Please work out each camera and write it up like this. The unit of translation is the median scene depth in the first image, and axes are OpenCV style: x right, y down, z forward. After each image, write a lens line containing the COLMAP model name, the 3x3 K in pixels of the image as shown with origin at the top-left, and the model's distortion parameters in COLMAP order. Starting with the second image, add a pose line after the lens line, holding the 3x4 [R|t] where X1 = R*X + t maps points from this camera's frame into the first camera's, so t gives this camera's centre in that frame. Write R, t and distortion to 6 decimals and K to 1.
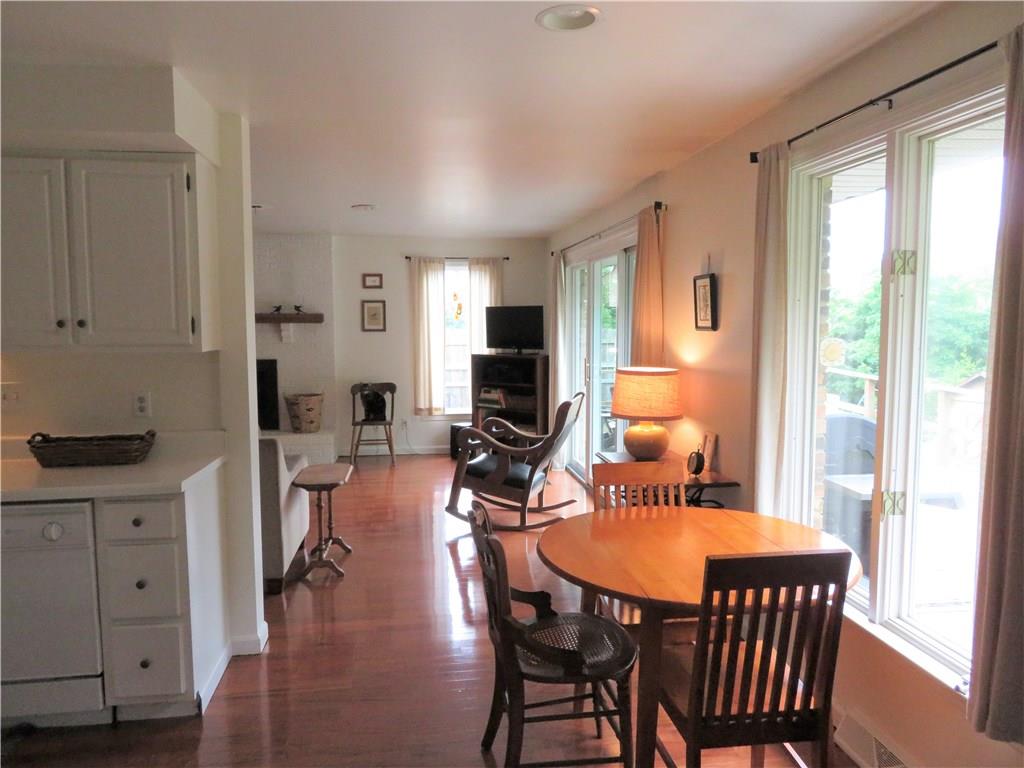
lens RADIAL K [[727.1, 0, 512.5], [0, 727.1, 386.4], [0, 0, 1]] dist [-0.006702, -0.005010]
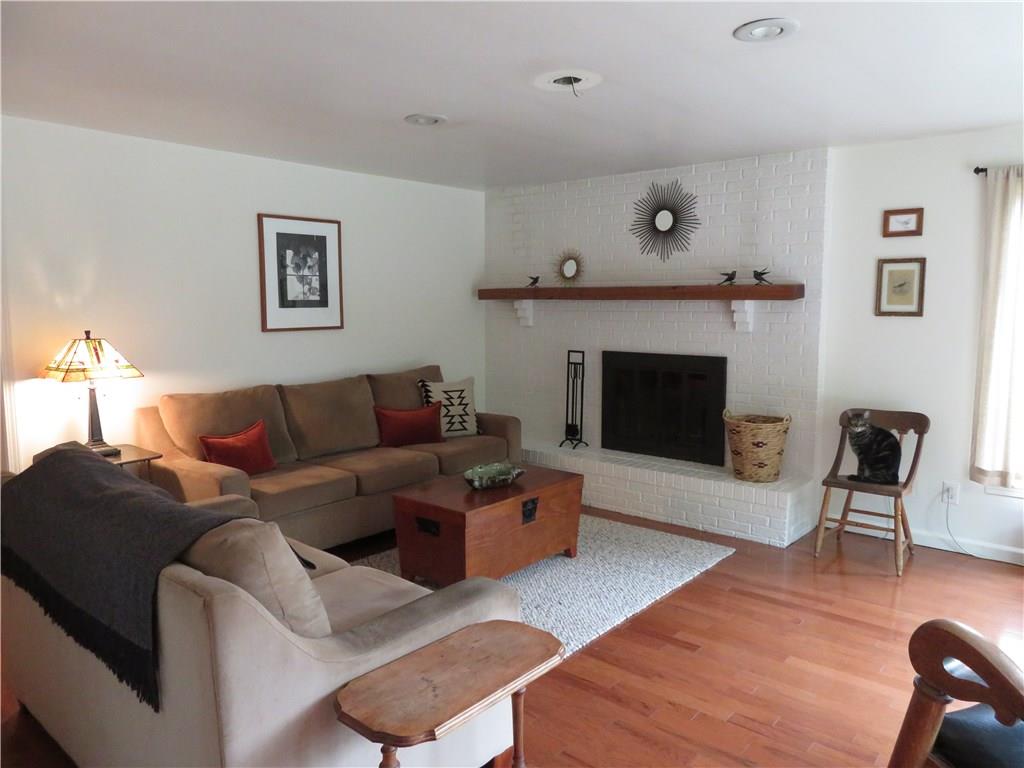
lens RADIAL K [[727.1, 0, 517.3], [0, 727.1, 382.9], [0, 0, 1]] dist [-0.006702, -0.005010]
pose [[0.669730, 0.086211, -0.737583, 0.024007], [-0.068173, 0.996182, 0.054536, -0.036166], [0.739469, 0.013759, 0.673051, 0.427700]]
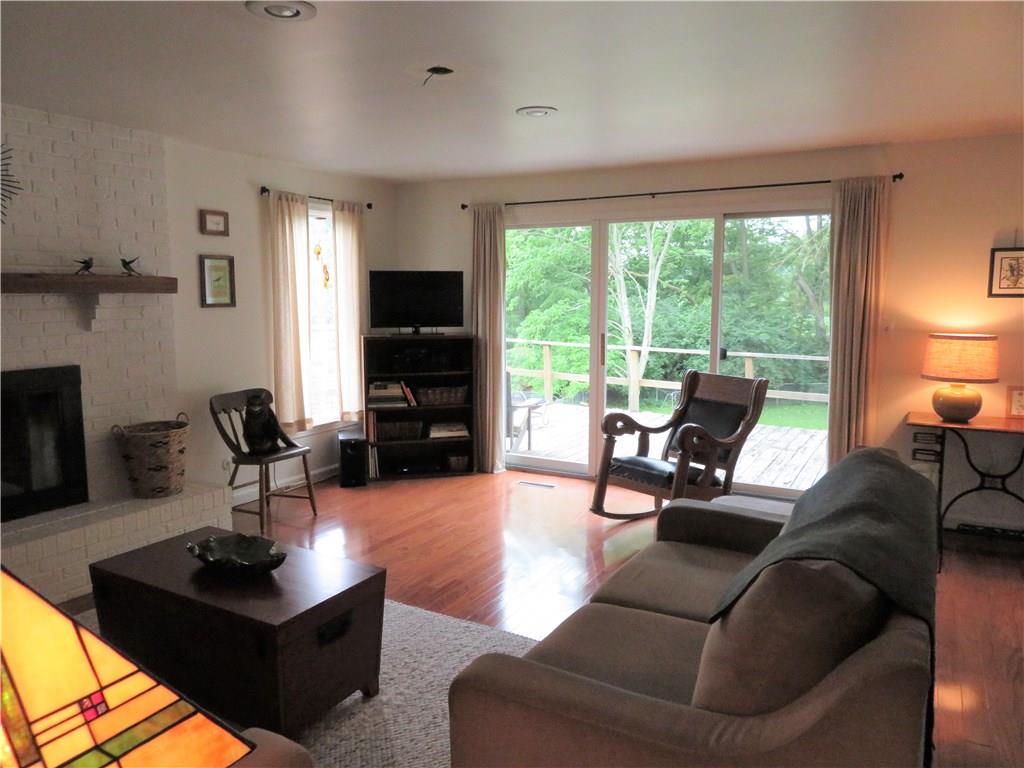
lens RADIAL K [[727.1, 0, 514.5], [0, 727.1, 377.6], [0, 0, 1]] dist [-0.006702, -0.005010]
pose [[0.604784, -0.090336, 0.791249, -0.530508], [0.068247, 0.995770, 0.061522, -0.038064], [-0.793460, 0.016792, 0.608391, 0.443245]]
